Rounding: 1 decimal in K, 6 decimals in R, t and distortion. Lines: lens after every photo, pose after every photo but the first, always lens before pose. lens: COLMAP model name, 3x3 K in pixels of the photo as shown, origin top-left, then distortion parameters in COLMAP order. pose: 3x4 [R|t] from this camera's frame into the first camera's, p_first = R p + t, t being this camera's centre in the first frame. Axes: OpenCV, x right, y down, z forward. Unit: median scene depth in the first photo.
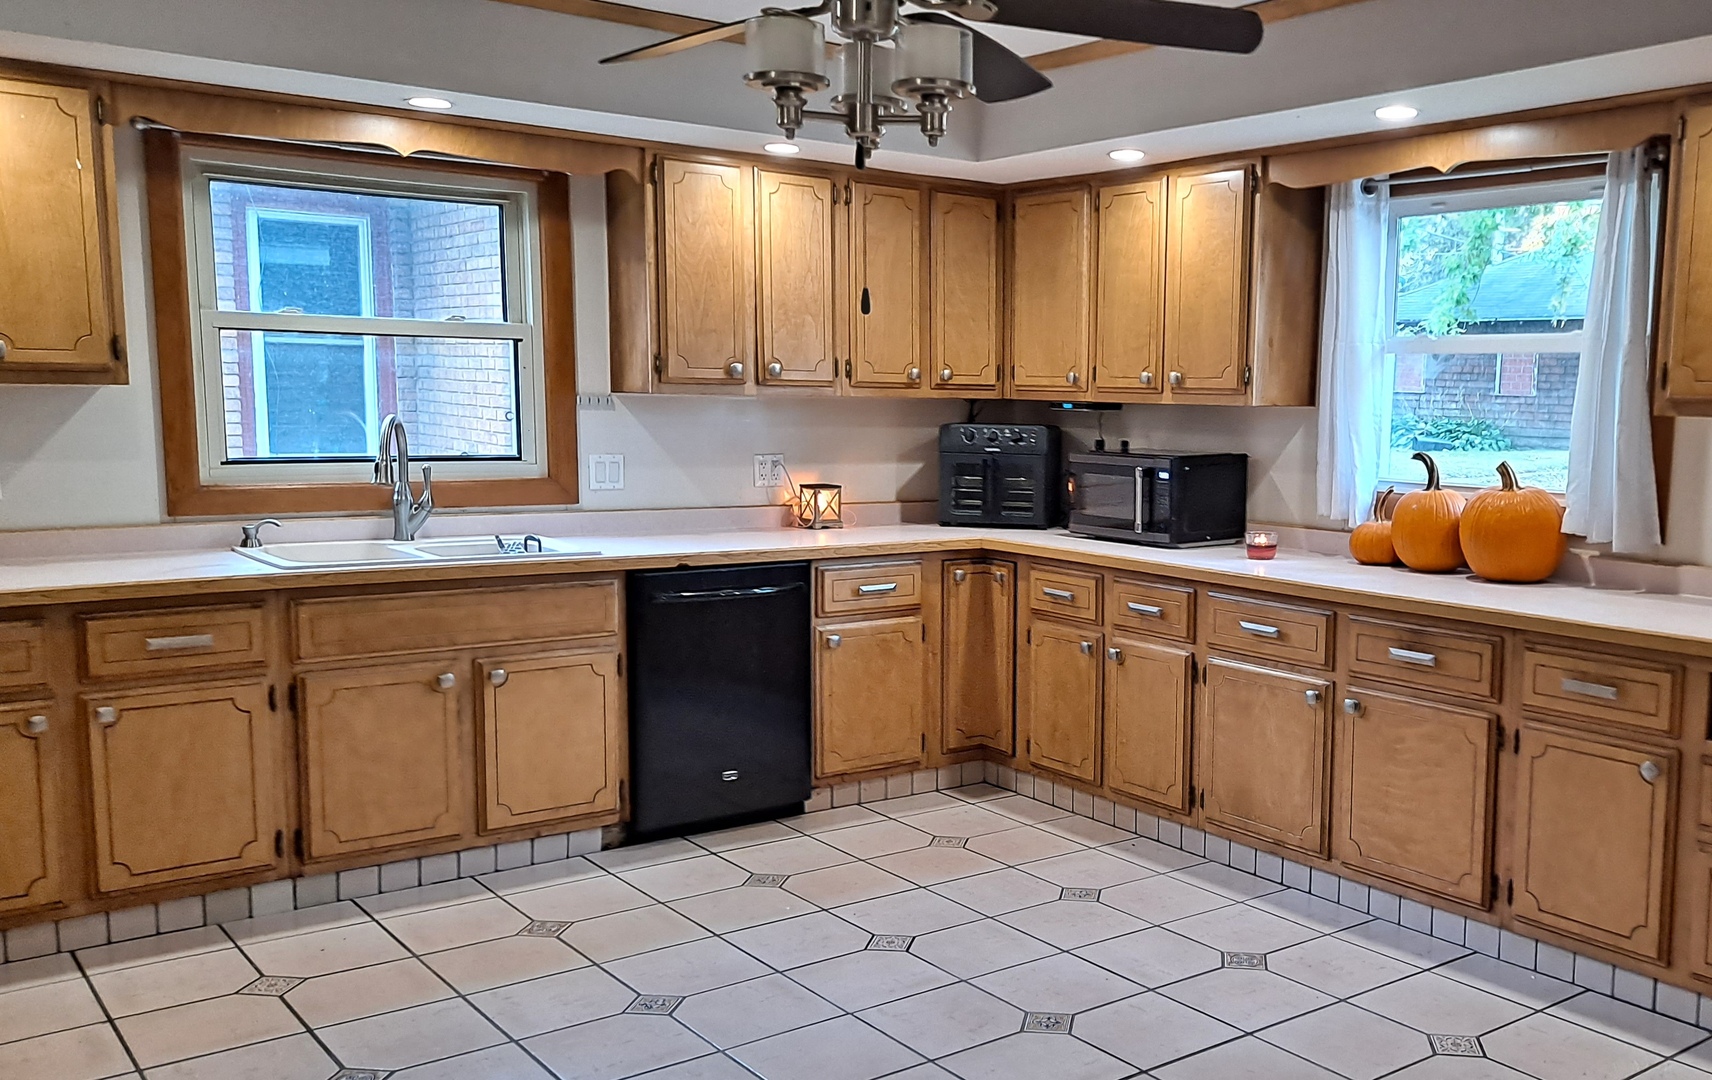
lens RADIAL K [[1515.0, 0, 856.0], [0, 1515.0, 540.0], [0, 0, 1]] dist [0.000742, -0.003364]
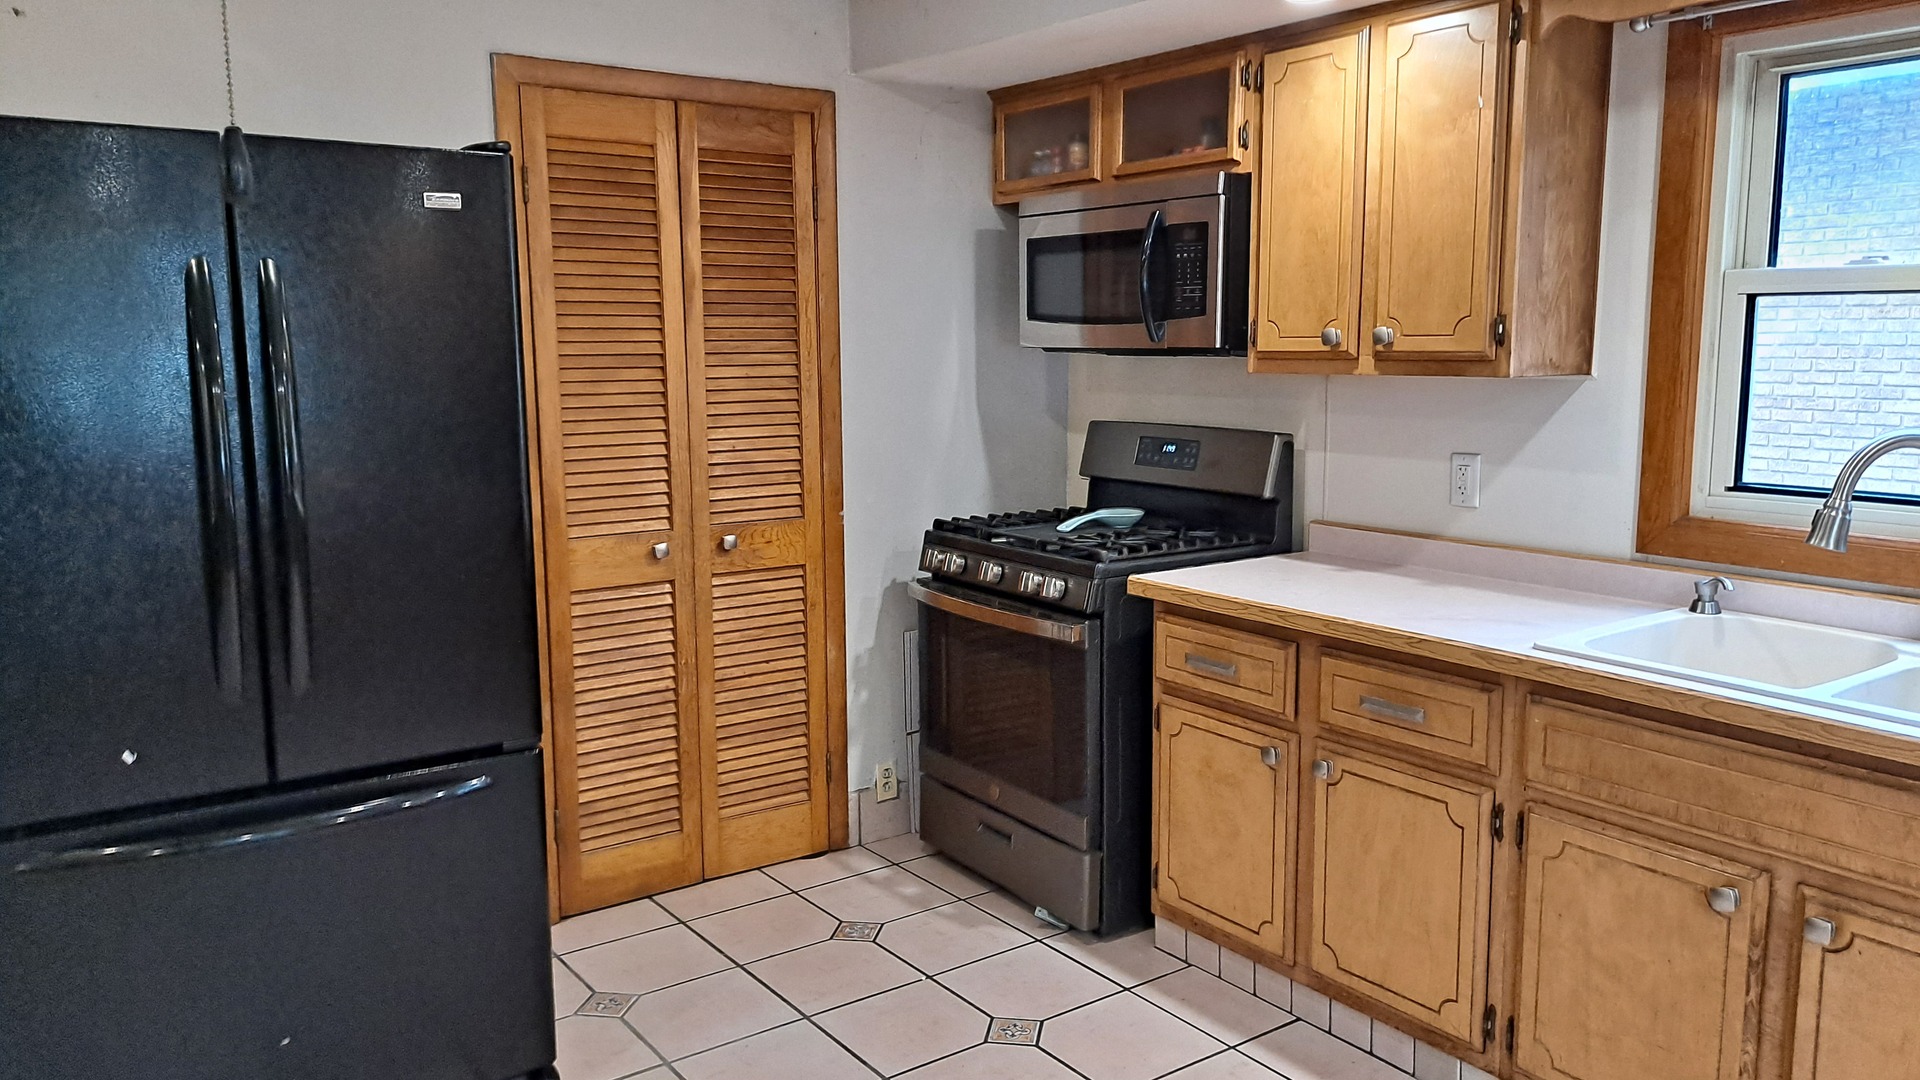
lens RADIAL K [[1393.2, 0, 960.0], [0, 1393.2, 540.0], [0, 0, 1]] dist [0.001140, 0.000389]
pose [[-0.003175, 0.122245, -0.992495, 0.245438], [-0.093035, 0.988159, 0.122009, -0.081856], [0.995658, 0.092724, 0.008236, 0.729318]]
